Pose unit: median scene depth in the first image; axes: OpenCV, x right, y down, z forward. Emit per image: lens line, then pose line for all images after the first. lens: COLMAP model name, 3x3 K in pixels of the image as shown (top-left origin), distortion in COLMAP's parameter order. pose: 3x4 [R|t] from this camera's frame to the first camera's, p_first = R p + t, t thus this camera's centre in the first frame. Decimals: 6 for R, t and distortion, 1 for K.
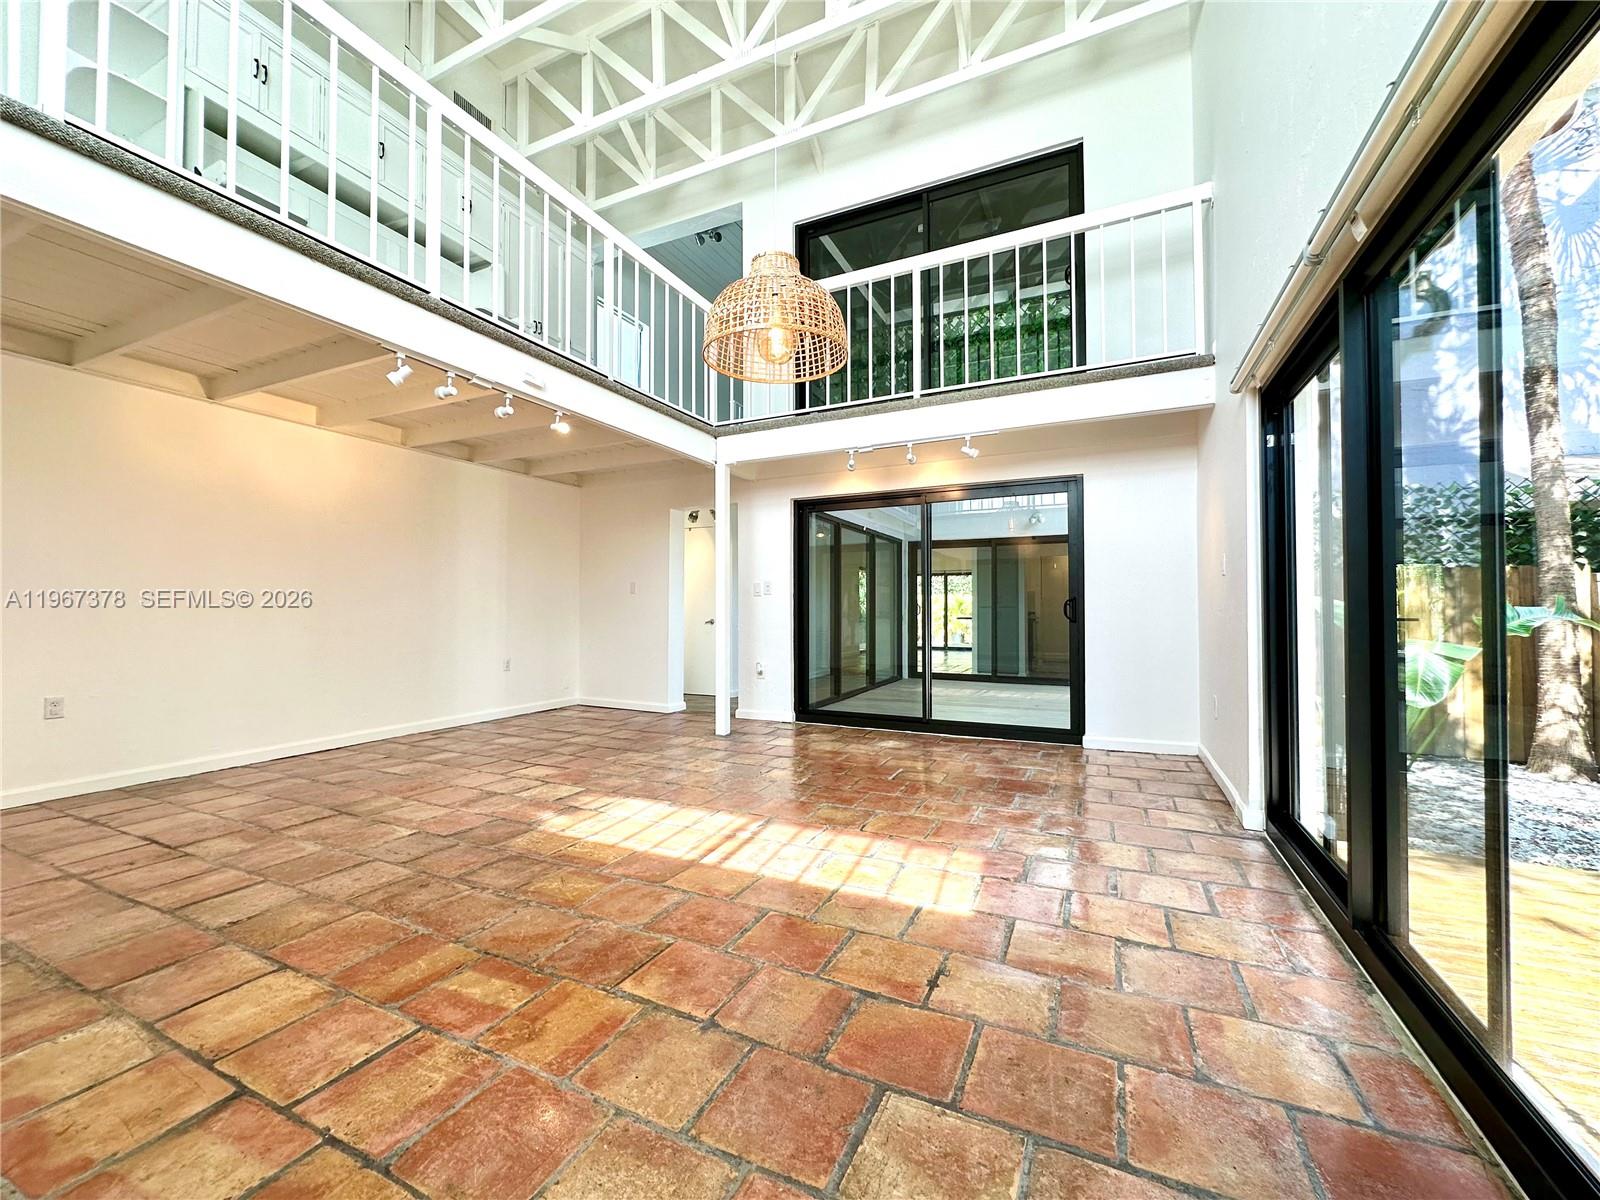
lens RADIAL K [[638.1, 0, 799.6], [0, 638.1, 604.1], [0, 0, 1]] dist [-0.006063, 0.000678]
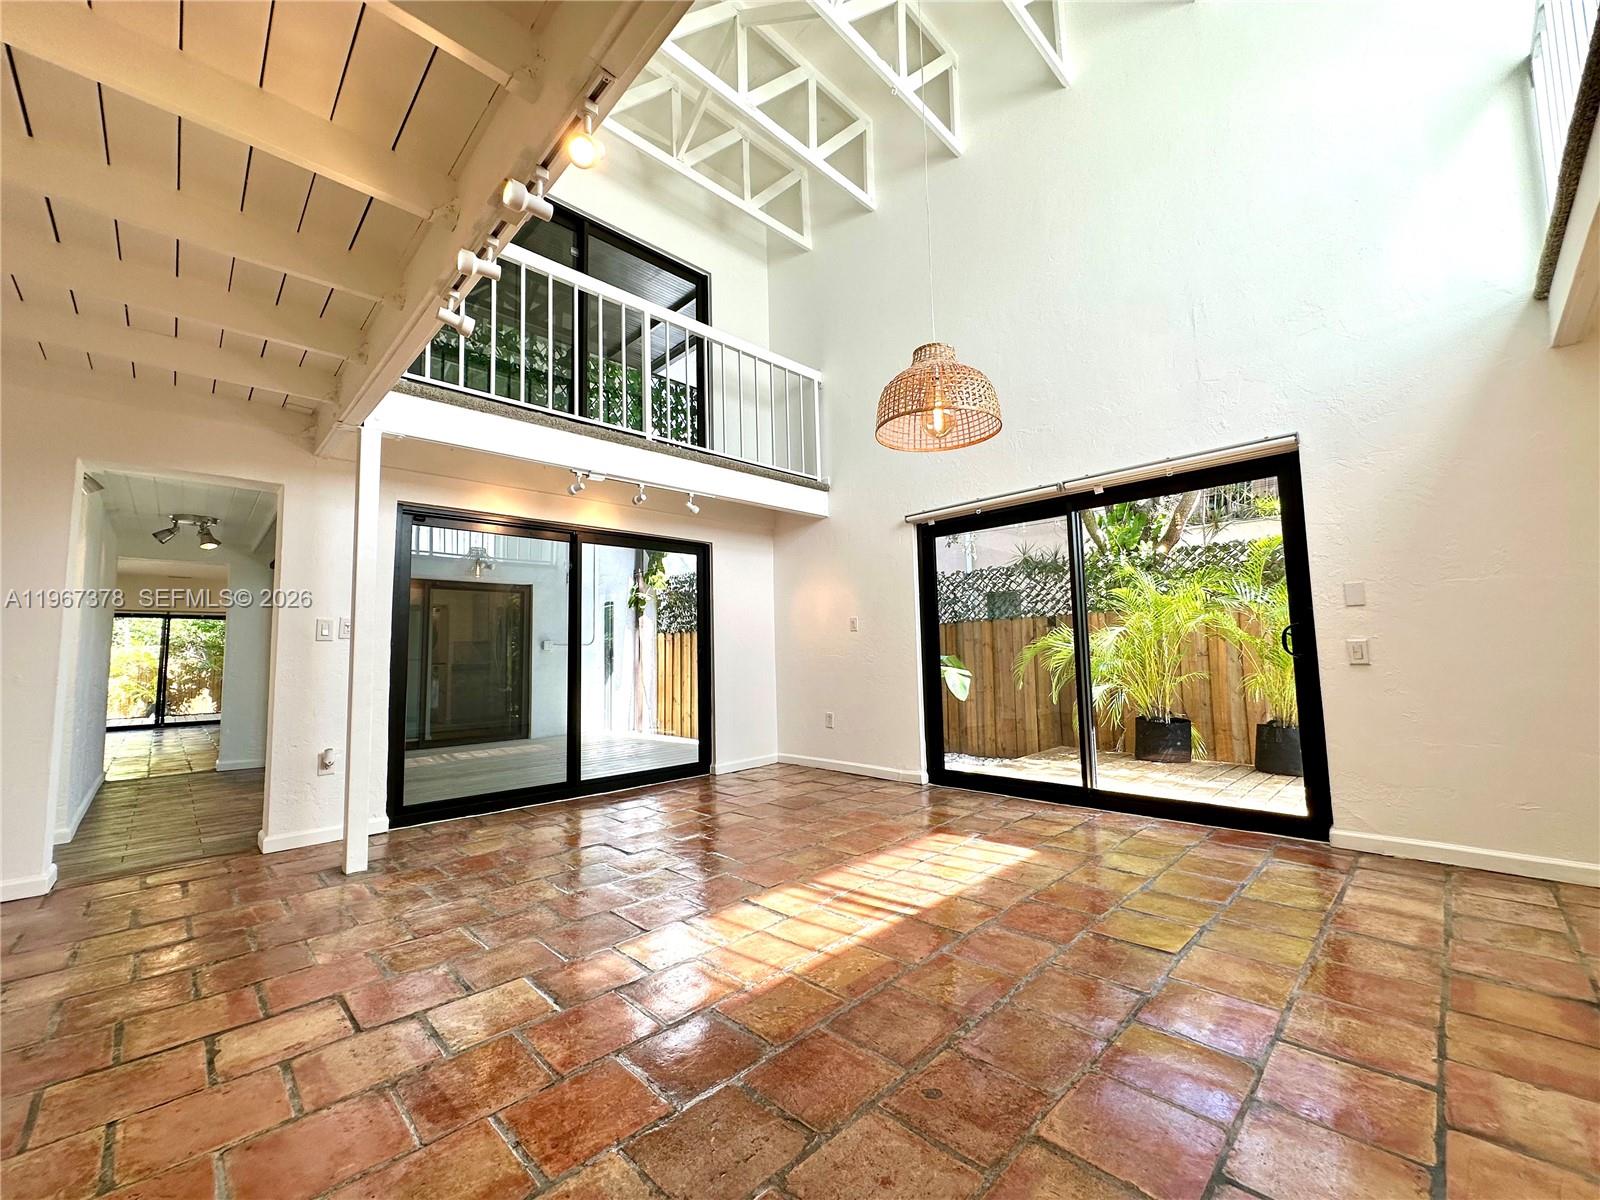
lens RADIAL K [[638.1, 0, 796.6], [0, 638.1, 609.7], [0, 0, 1]] dist [-0.006063, 0.000678]
pose [[0.347968, 0.062584, 0.935415, -1.089197], [0.009903, 0.997468, -0.070420, 0.012726], [-0.937454, 0.033767, 0.346468, 0.780380]]
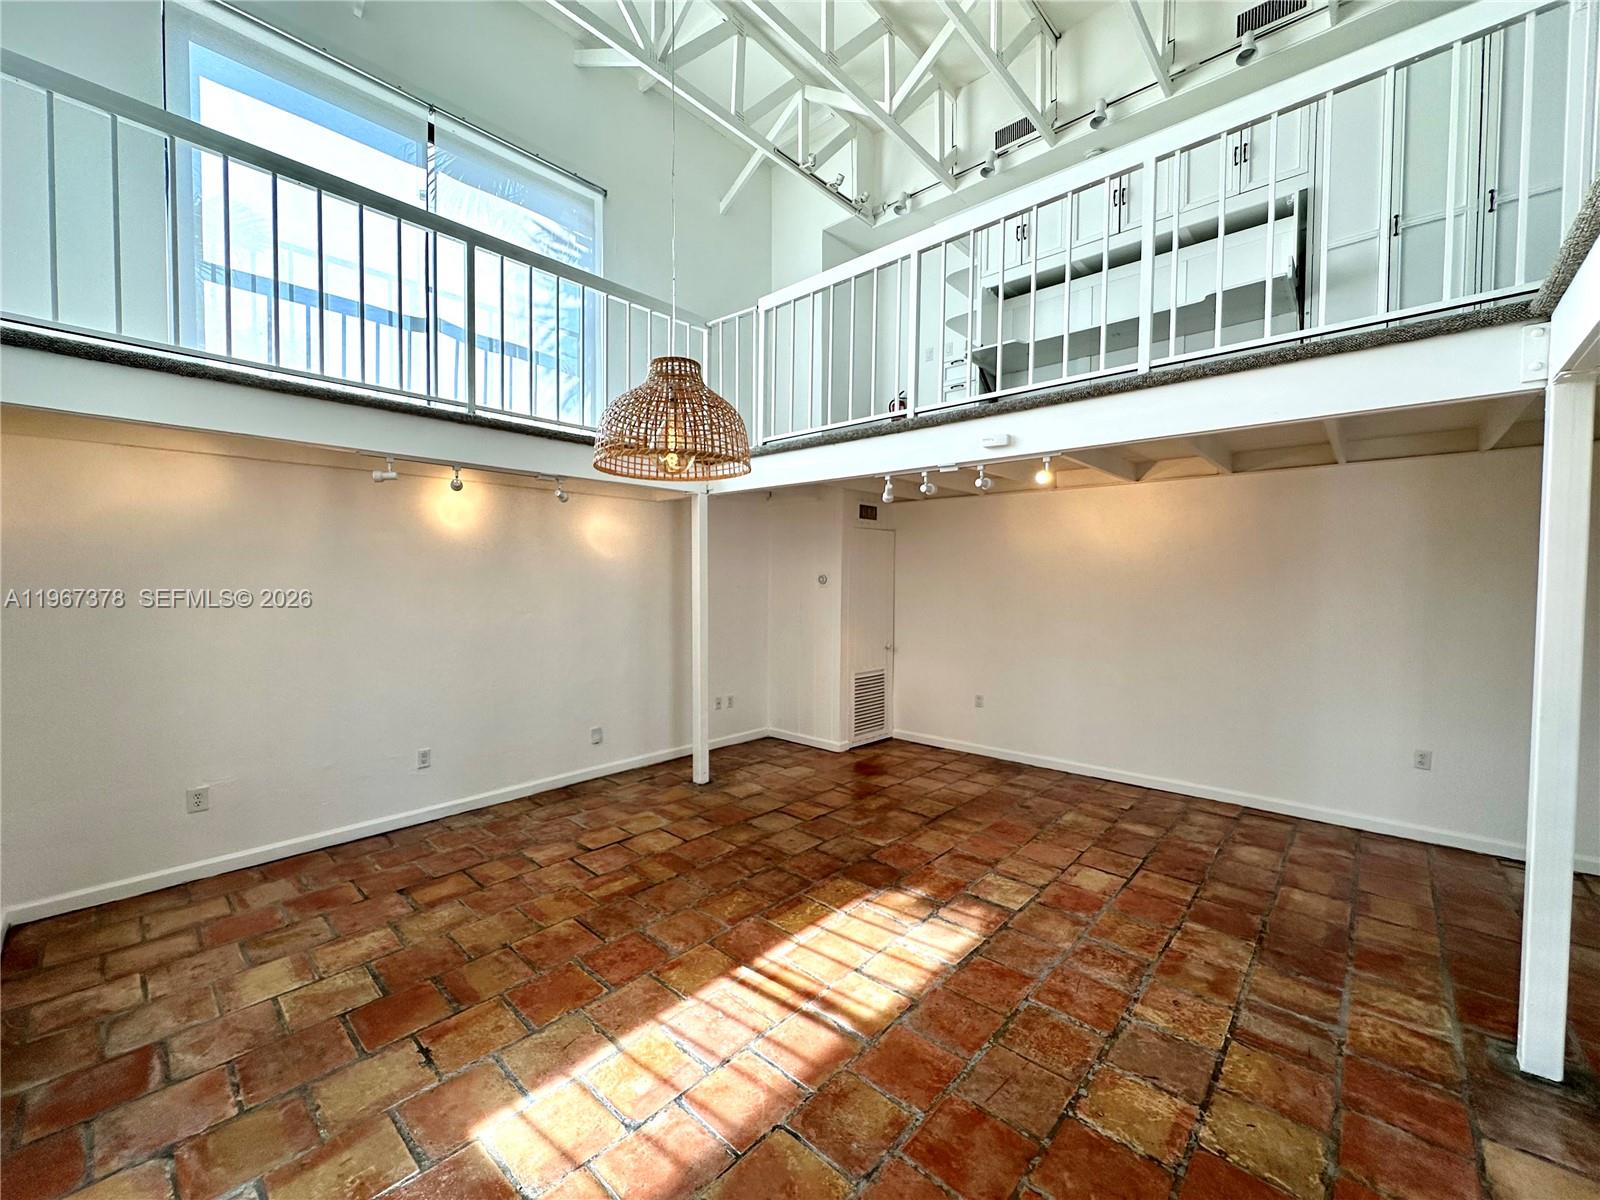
lens RADIAL K [[638.1, 0, 799.3], [0, 638.1, 598.3], [0, 0, 1]] dist [-0.006063, 0.000678]
pose [[-0.289175, 0.026383, -0.956913, 0.746757], [0.006968, 0.999652, 0.025456, -0.201751], [0.957251, 0.000694, -0.289258, 1.325141]]
